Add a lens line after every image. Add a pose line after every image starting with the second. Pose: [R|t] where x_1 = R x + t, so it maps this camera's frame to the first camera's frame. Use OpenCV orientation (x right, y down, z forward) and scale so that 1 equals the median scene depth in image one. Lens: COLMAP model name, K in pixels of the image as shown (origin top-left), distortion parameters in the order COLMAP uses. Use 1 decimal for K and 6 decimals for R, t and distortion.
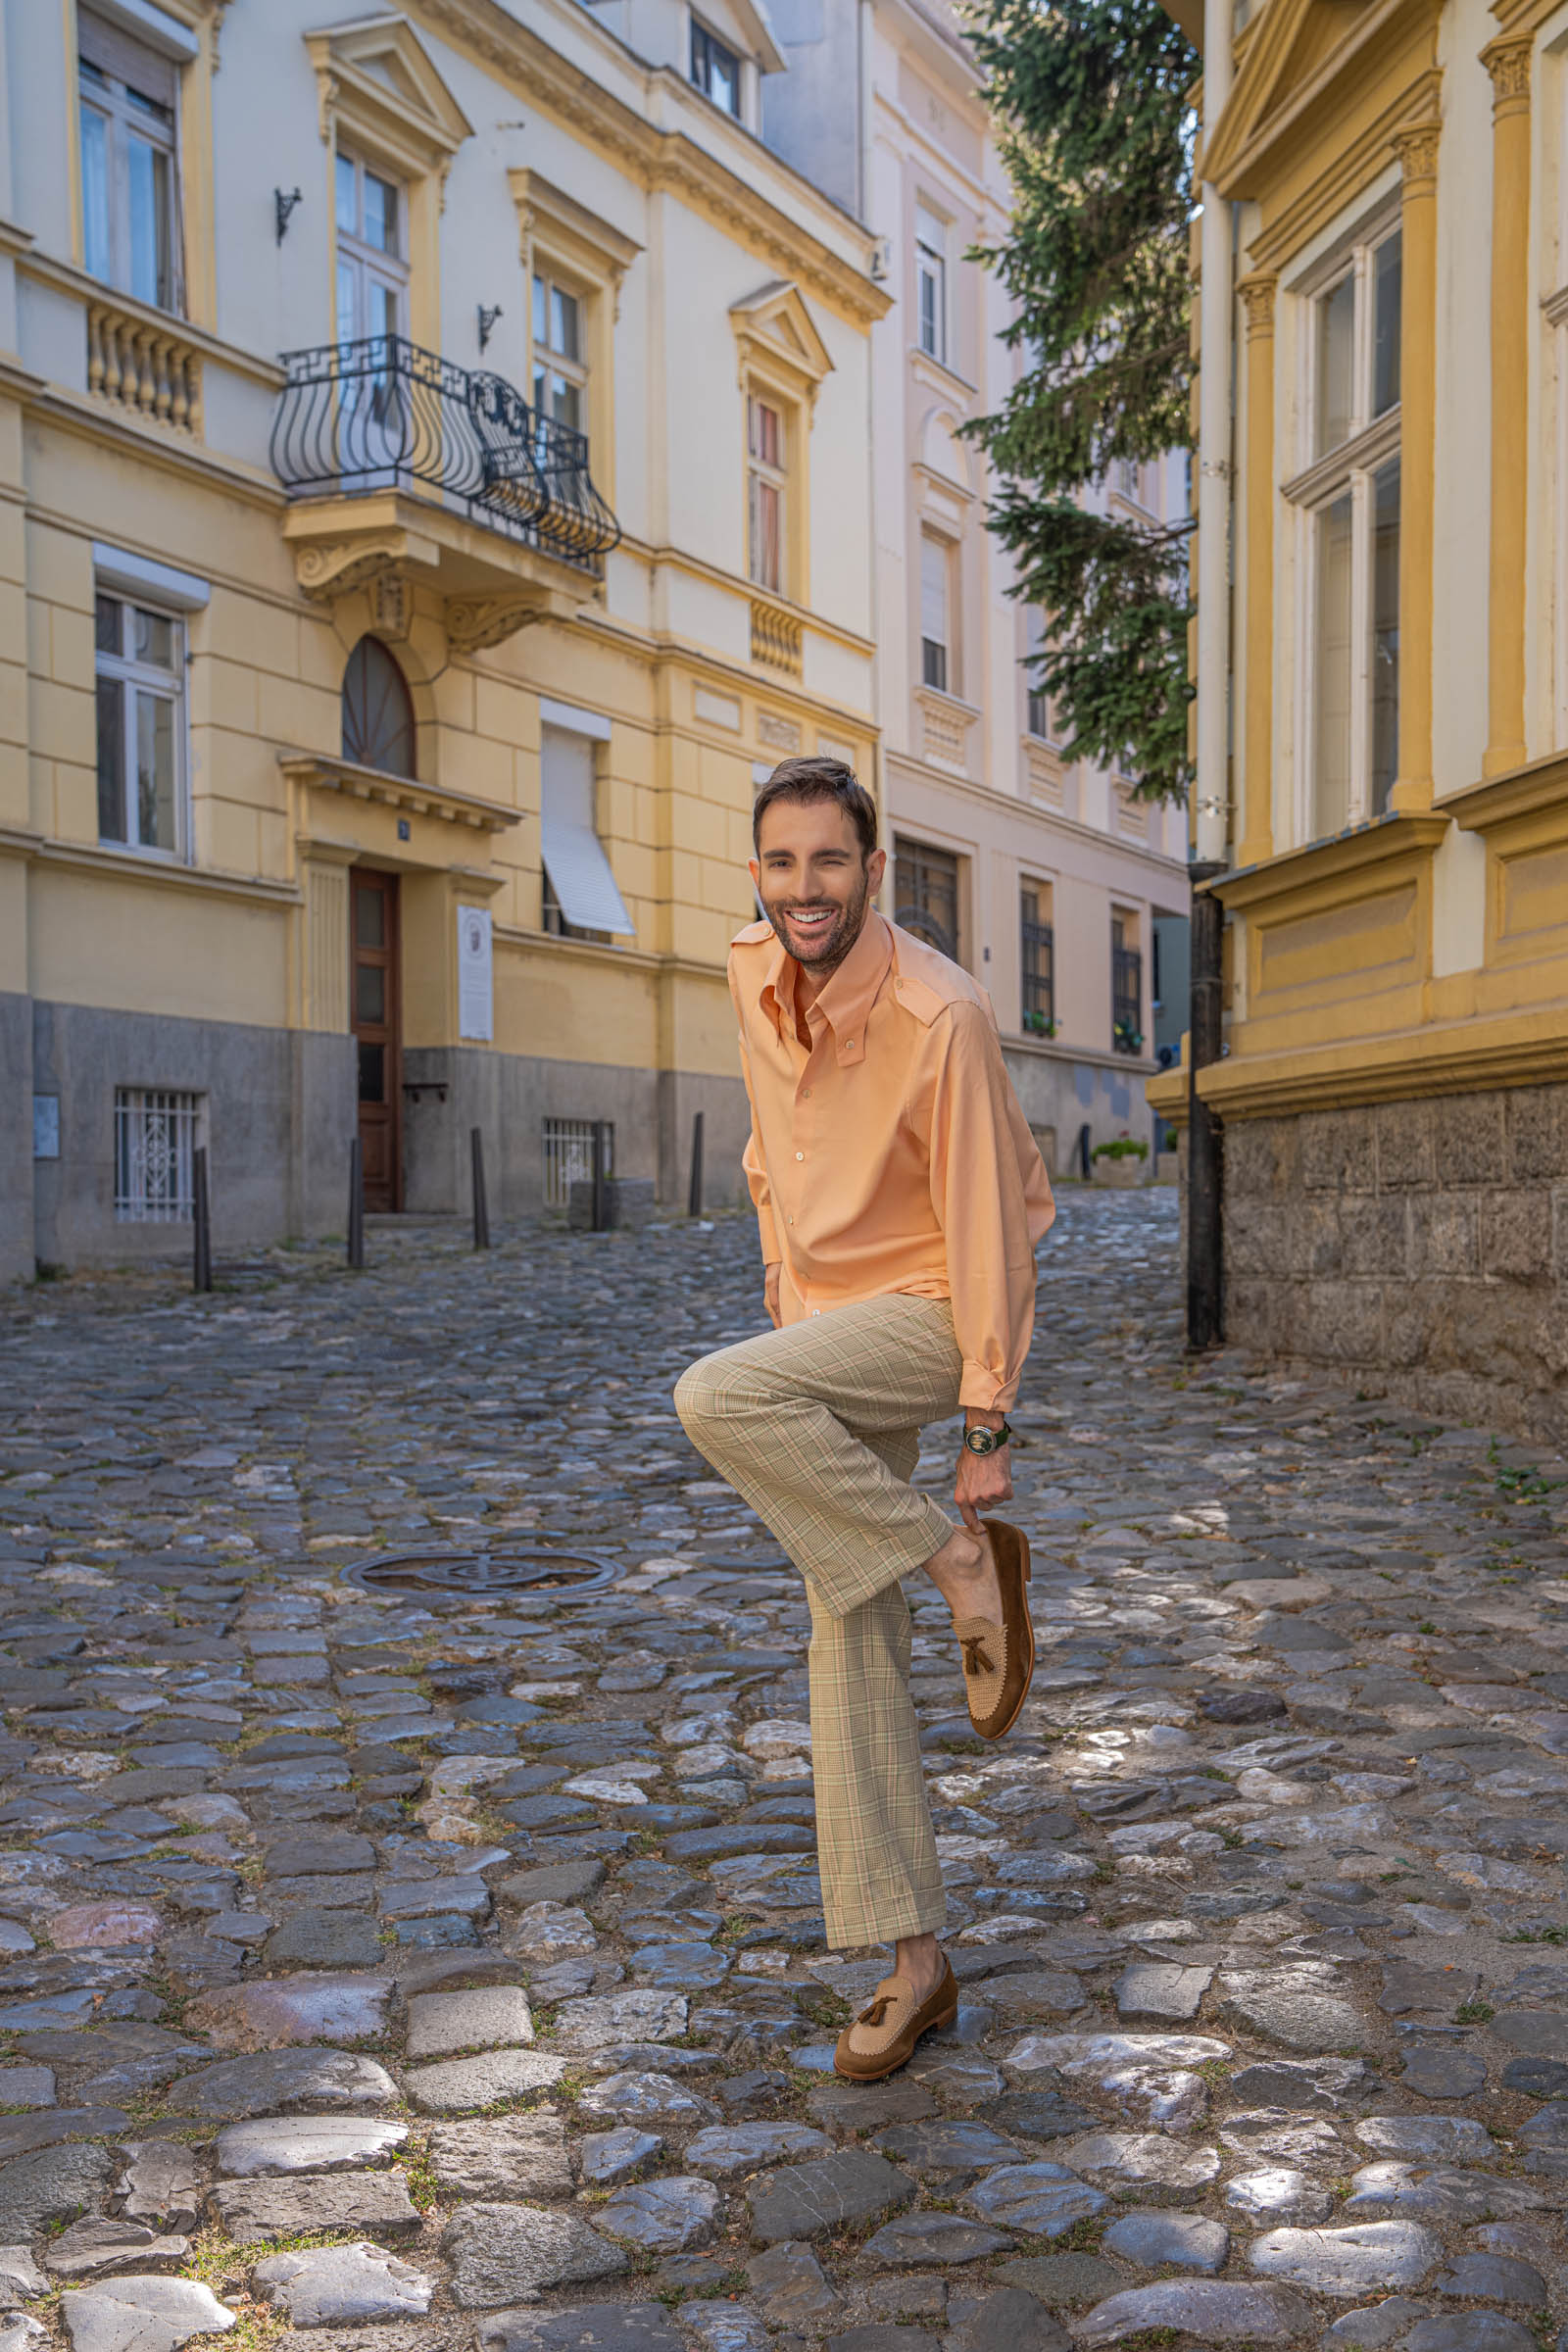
lens RADIAL K [[3133.5, 0, 767.3], [0, 3133.5, 1190.9], [0, 0, 1]] dist [0.161428, 0.000000]
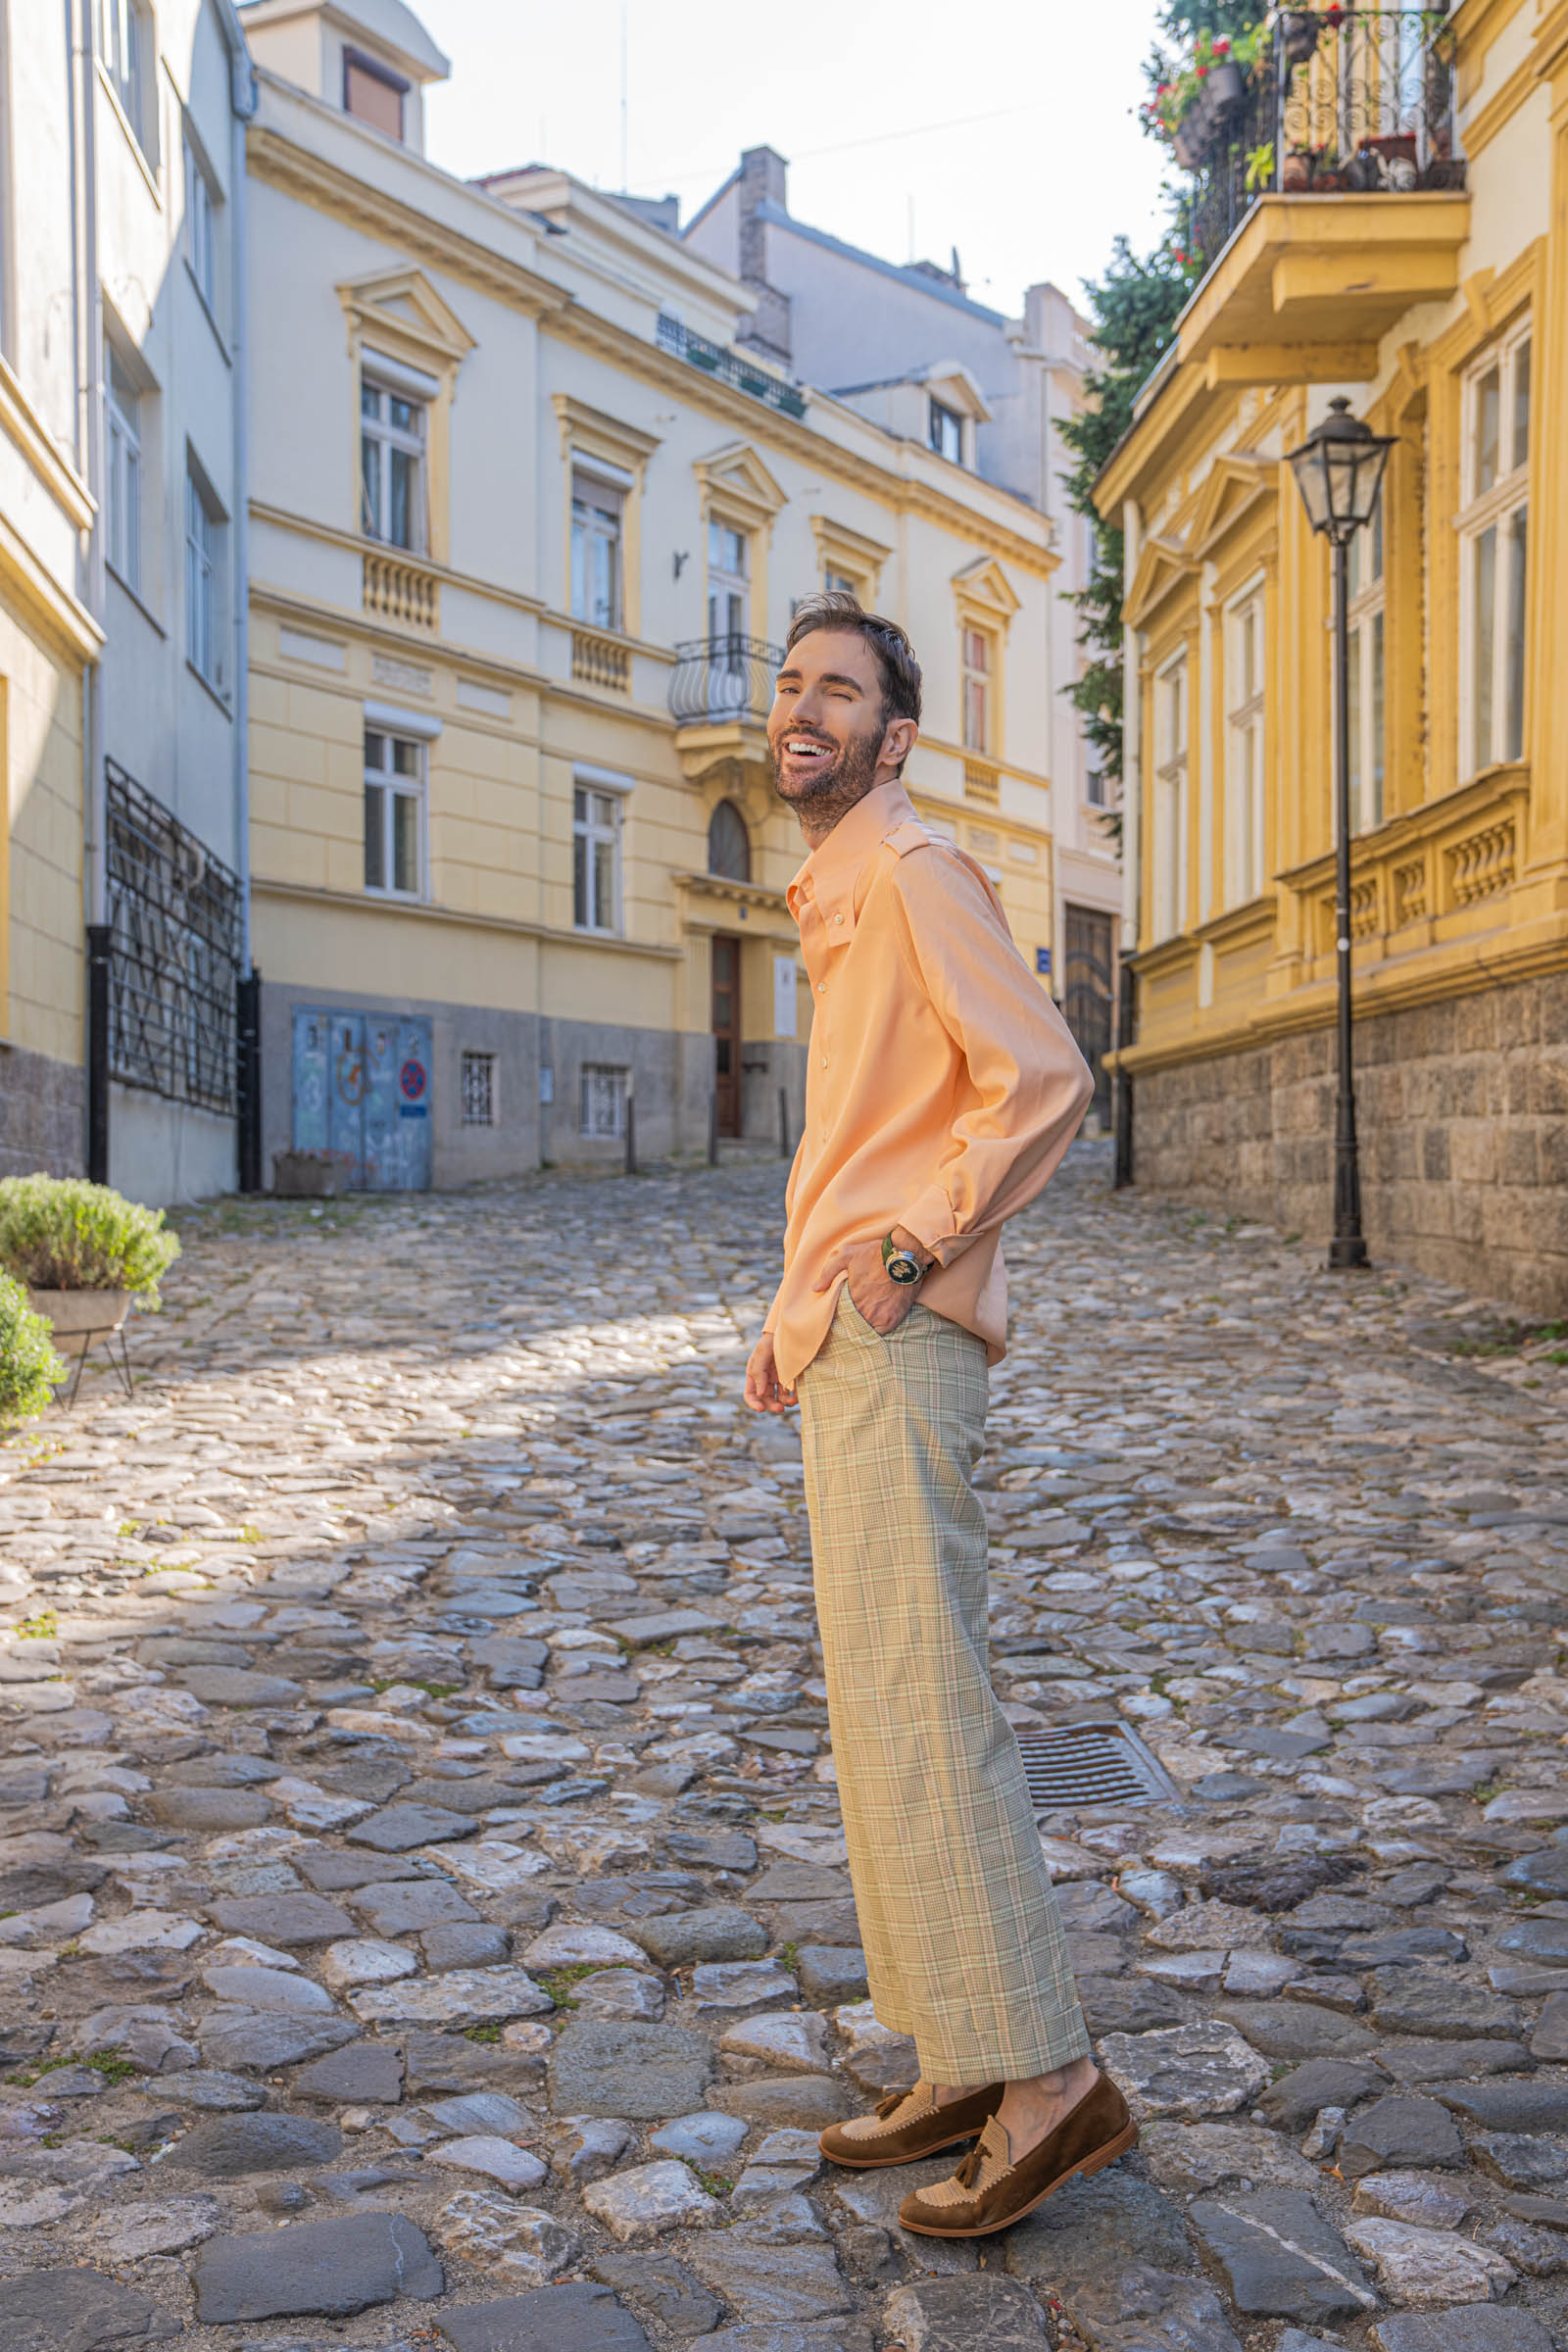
lens RADIAL K [[2650.1, 0, 749.9], [0, 2650.1, 1181.6], [0, 0, 1]] dist [0.065281, 0.000000]
pose [[0.993144, 0.005322, -0.116779, 0.079079], [-0.004612, 0.999969, 0.006346, 0.029266], [0.116809, -0.005764, 0.993138, -0.593796]]
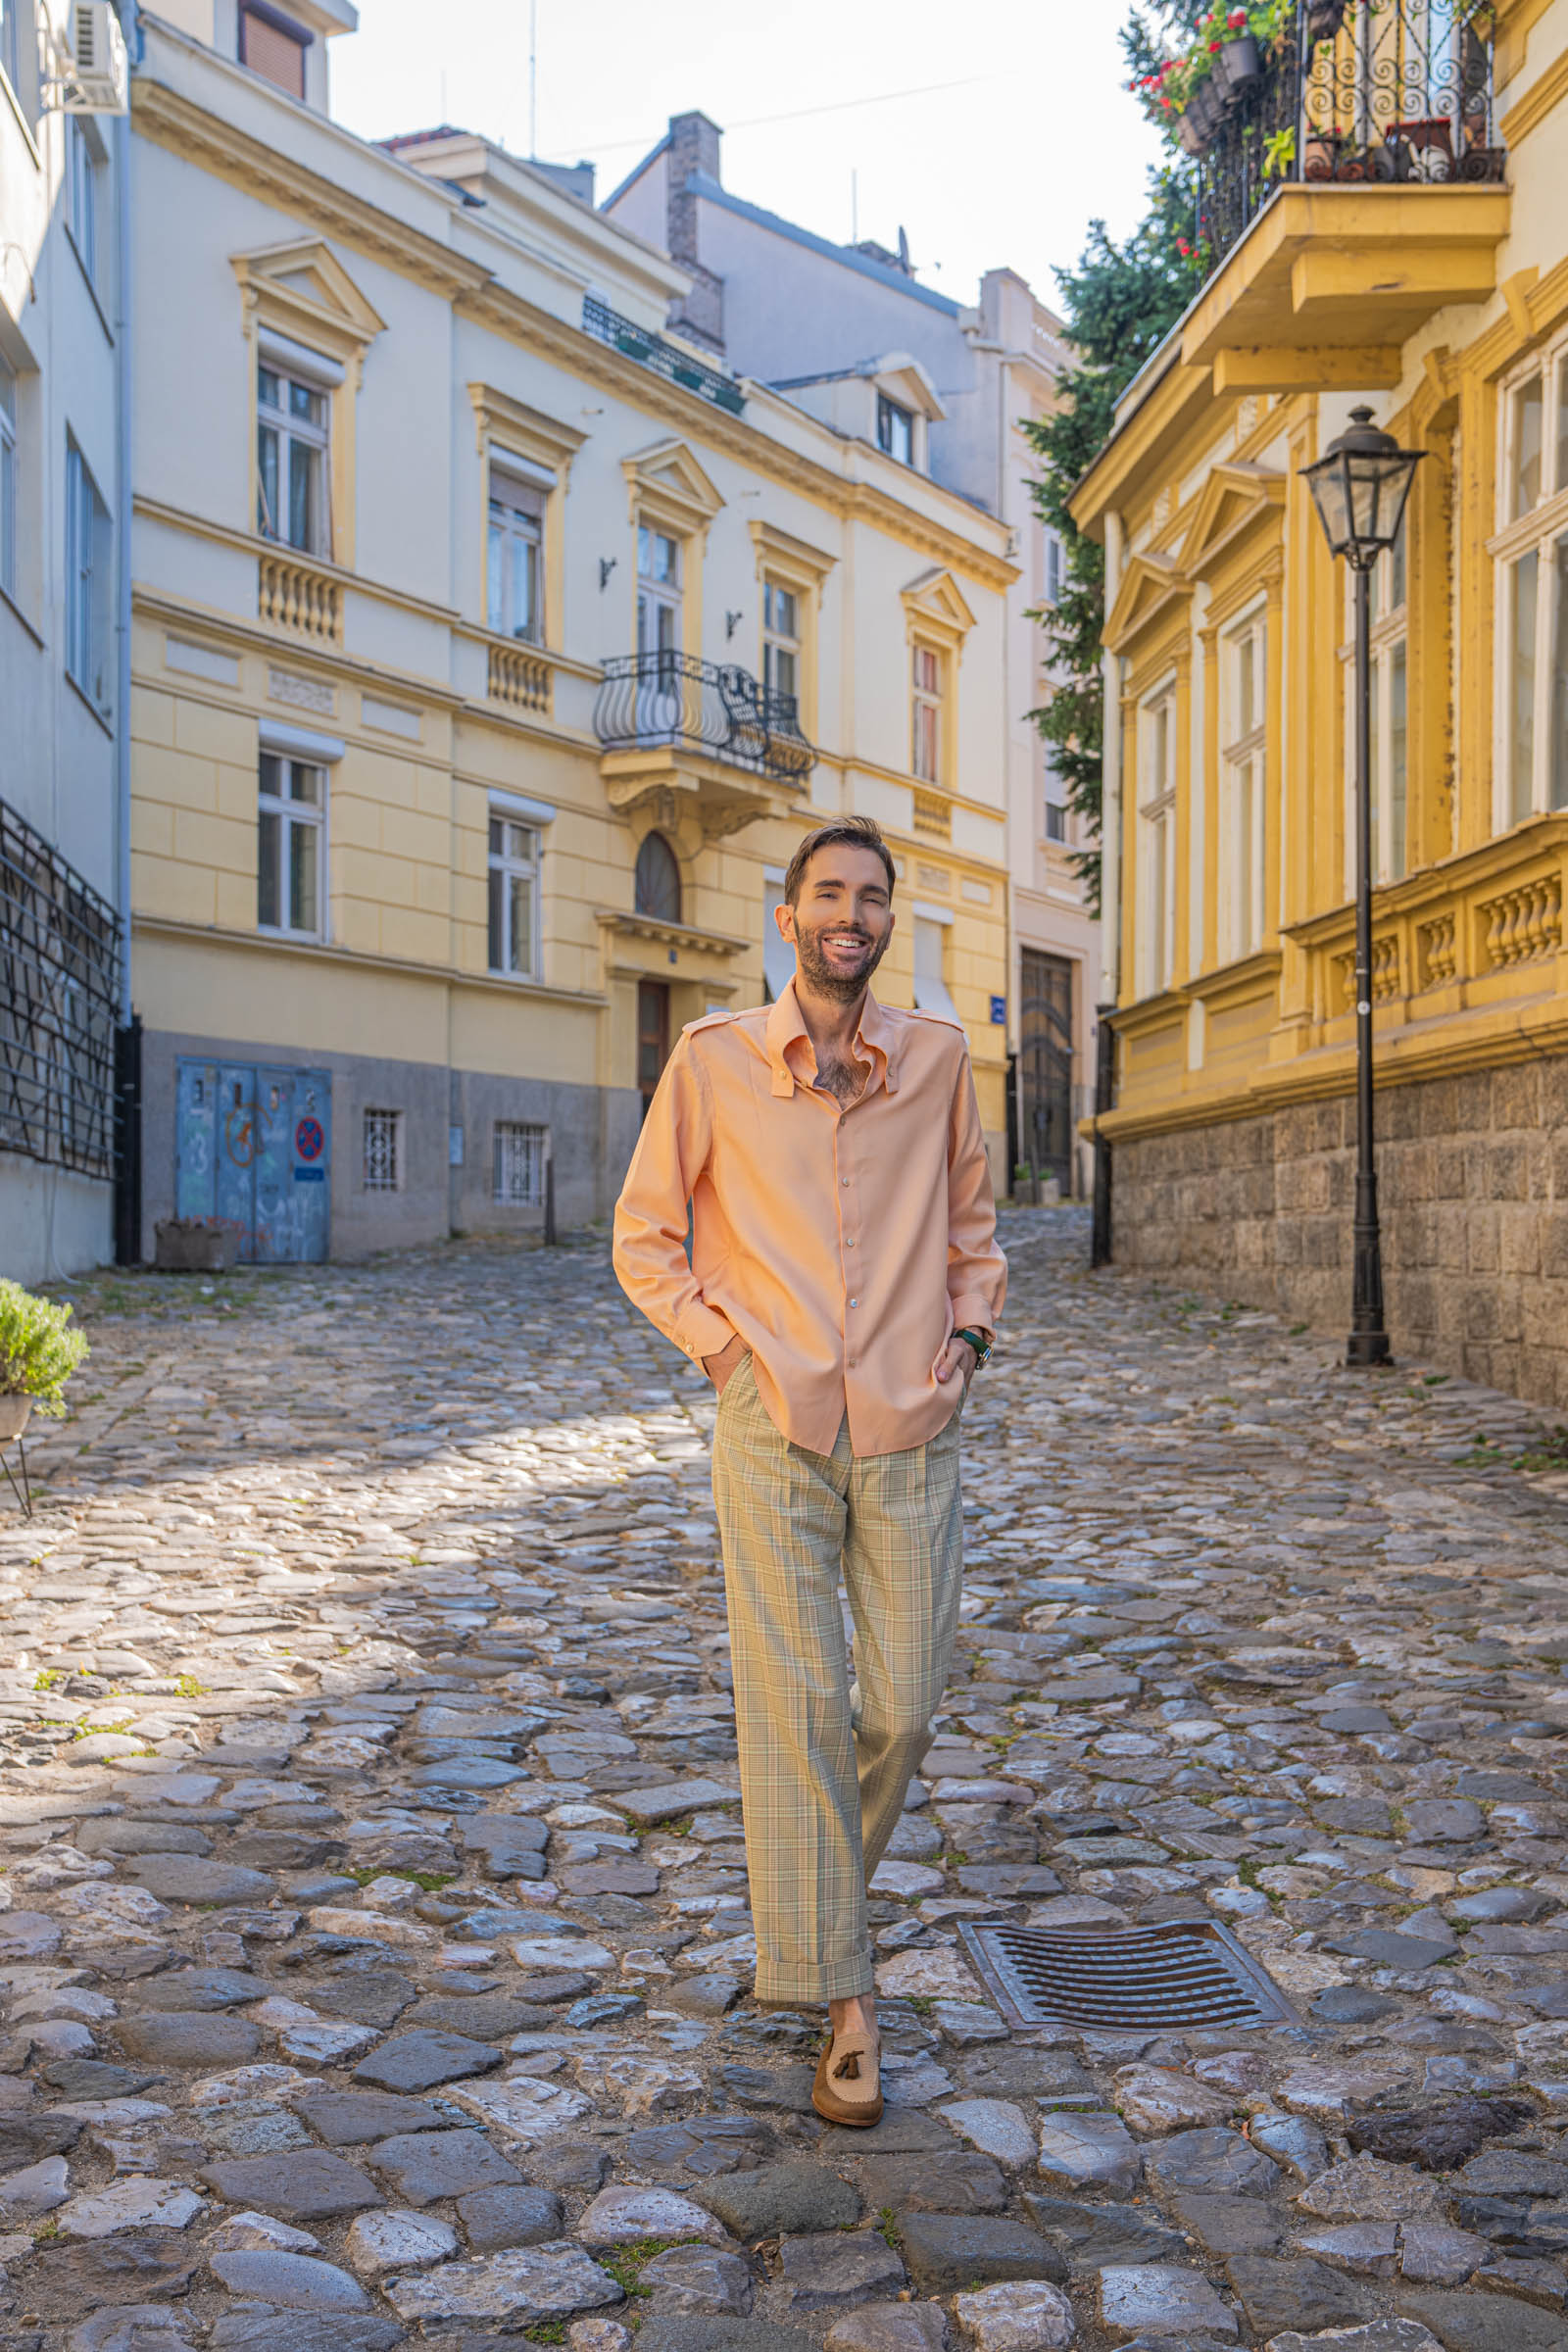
lens RADIAL K [[2912.1, 0, 757.0], [0, 2912.1, 1172.0], [0, 0, 1]] dist [0.123156, 0.000000]
pose [[0.996549, 0.009586, -0.082454, 0.062097], [-0.011132, 0.999770, -0.018310, 0.022765], [0.082259, 0.019164, 0.996427, -0.586055]]
